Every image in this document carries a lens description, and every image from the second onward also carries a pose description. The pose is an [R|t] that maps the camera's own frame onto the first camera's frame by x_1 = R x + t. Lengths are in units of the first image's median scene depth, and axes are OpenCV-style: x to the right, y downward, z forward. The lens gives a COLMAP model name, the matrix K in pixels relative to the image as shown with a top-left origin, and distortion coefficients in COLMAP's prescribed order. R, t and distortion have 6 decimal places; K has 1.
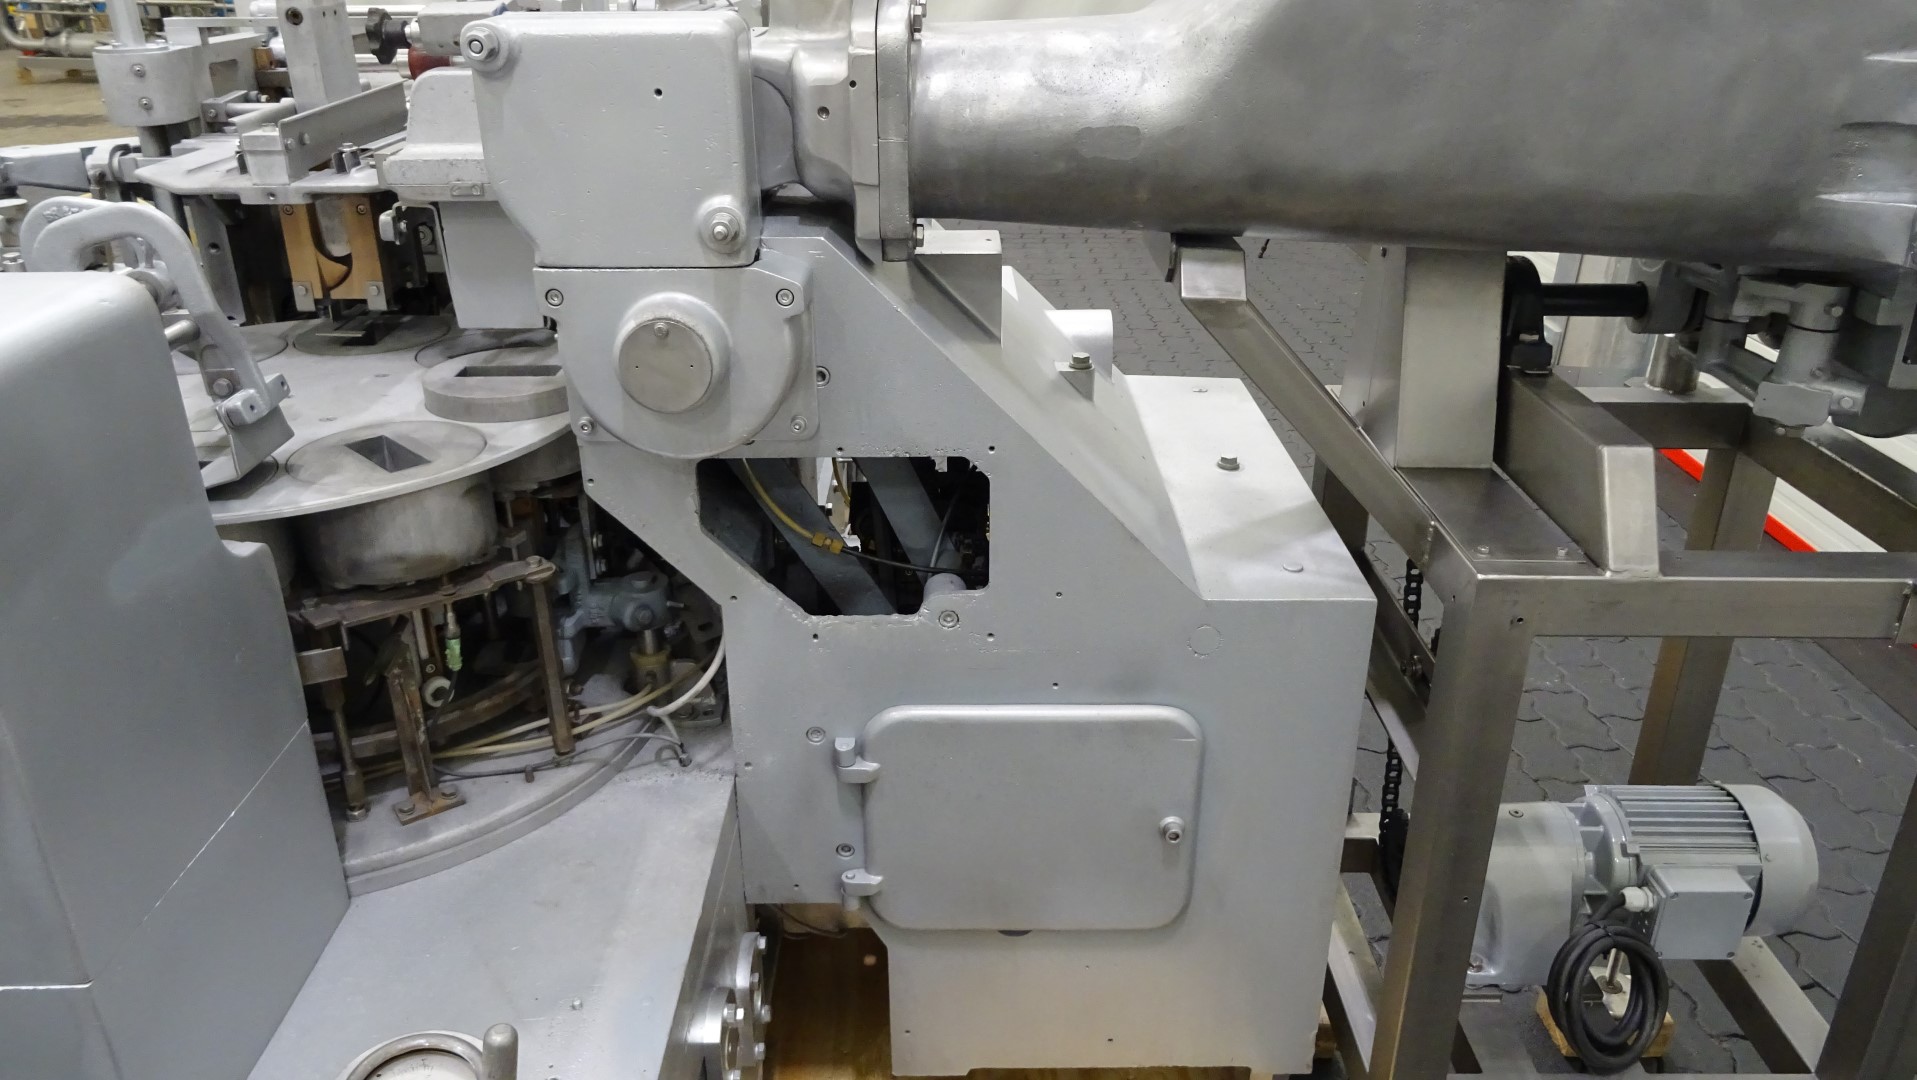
lens RADIAL K [[1376.5, 0, 958.5], [0, 1376.5, 540.0], [0, 0, 1]] dist [-0.000156, -0.003309]
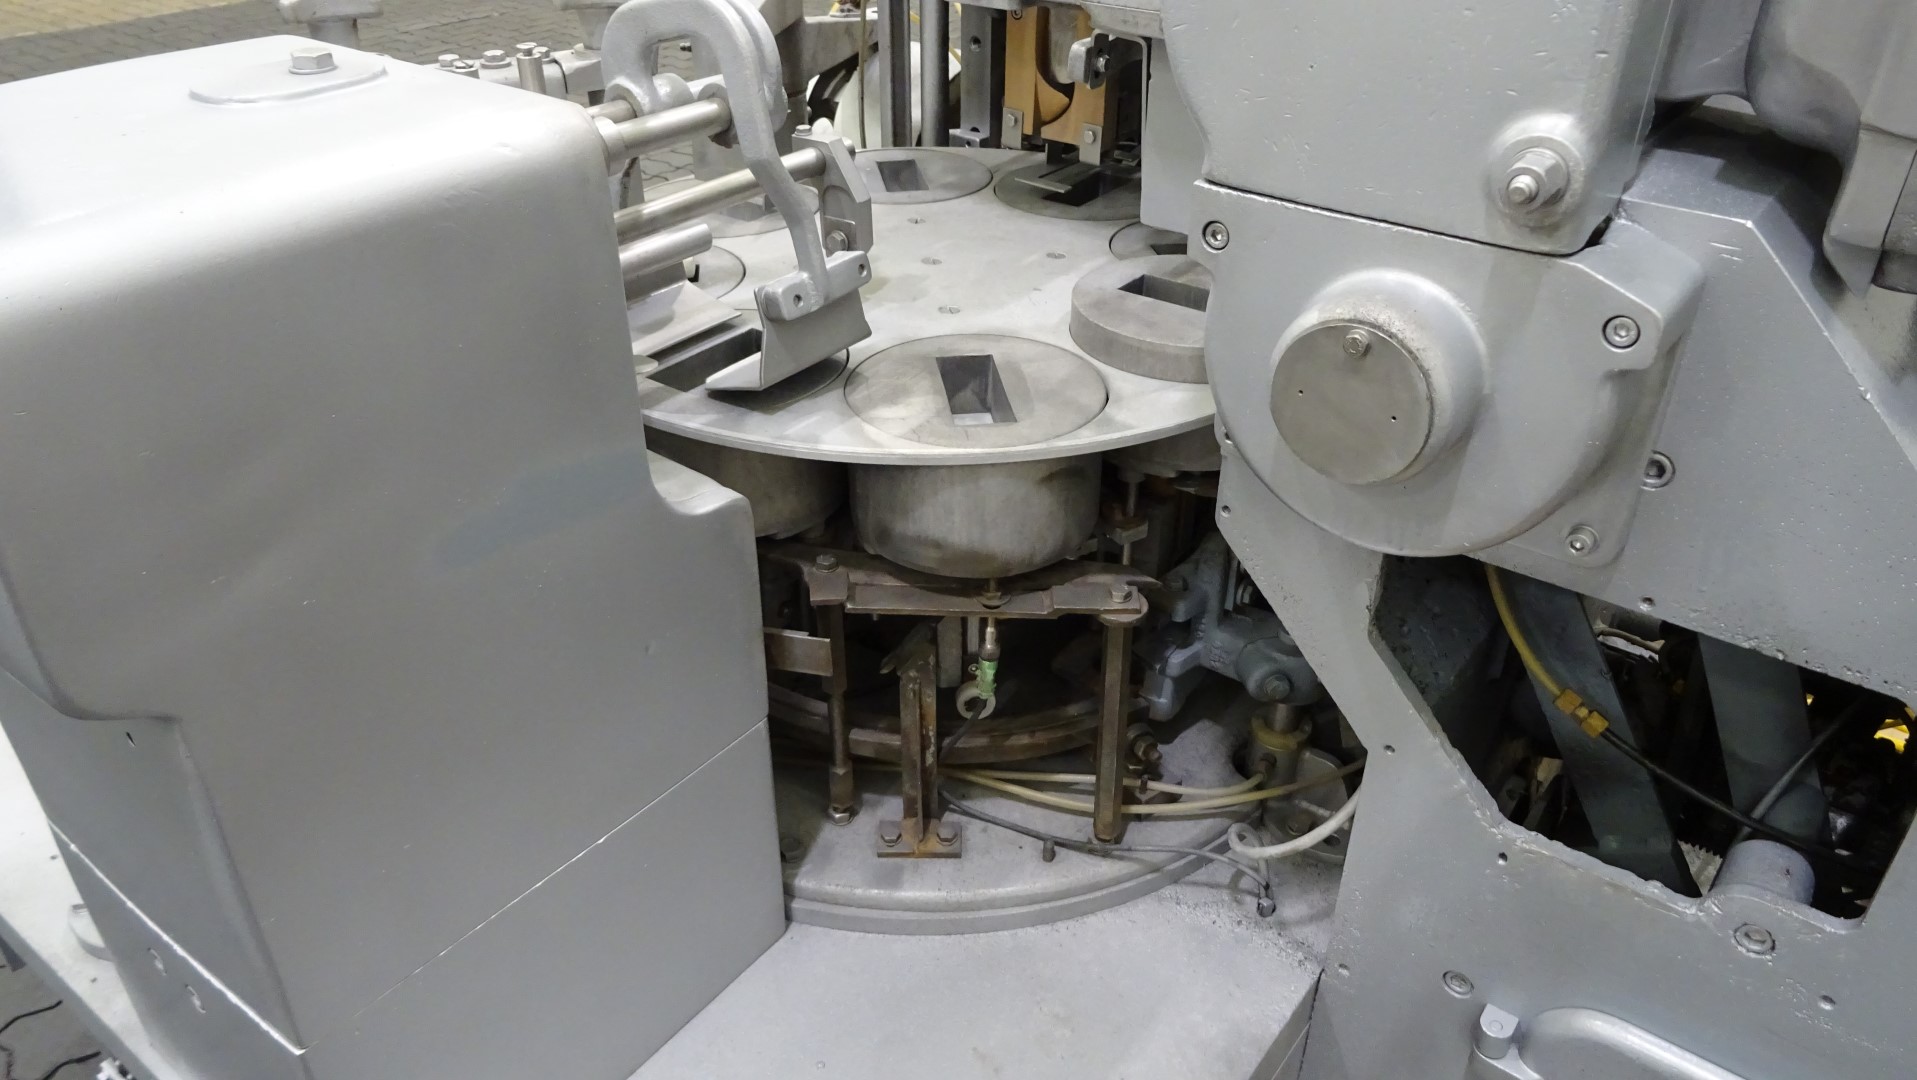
lens RADIAL K [[1376.5, 0, 958.5], [0, 1376.5, 540.0], [0, 0, 1]] dist [-0.000156, -0.003309]
pose [[0.795344, 0.324448, -0.512016, -0.031802], [-0.254600, 0.945377, 0.203569, -0.129082], [0.550096, -0.031548, 0.834505, 0.392168]]
